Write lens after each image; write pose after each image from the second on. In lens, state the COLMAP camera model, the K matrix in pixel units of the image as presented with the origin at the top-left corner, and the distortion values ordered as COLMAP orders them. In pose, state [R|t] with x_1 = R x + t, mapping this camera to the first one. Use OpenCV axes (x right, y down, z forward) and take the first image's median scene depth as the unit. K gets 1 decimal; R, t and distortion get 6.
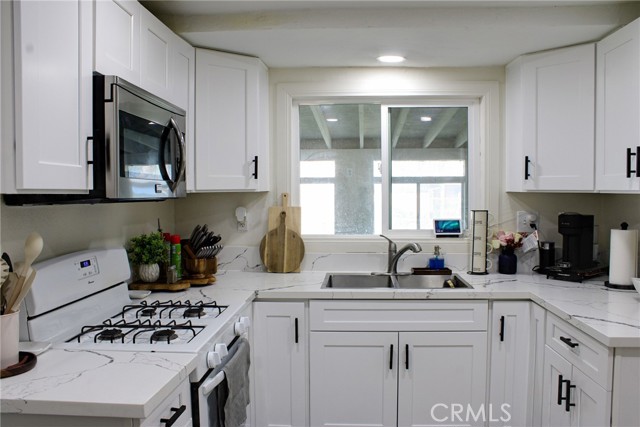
lens RADIAL K [[540.6, 0, 319.8], [0, 540.6, 211.2], [0, 0, 1]] dist [-0.151114, 0.123478]
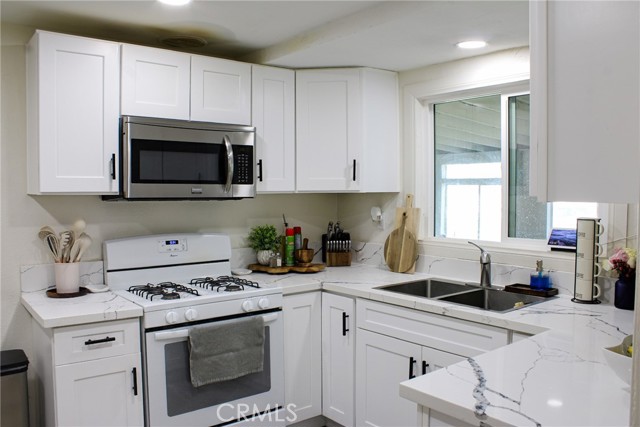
lens RADIAL K [[540.6, 0, 317.8], [0, 540.6, 215.3], [0, 0, 1]] dist [-0.151114, 0.123478]
pose [[0.665889, 0.037774, -0.745094, 0.597259], [-0.029104, 0.999272, 0.024650, -0.014522], [0.745483, 0.005271, 0.666503, 0.211005]]
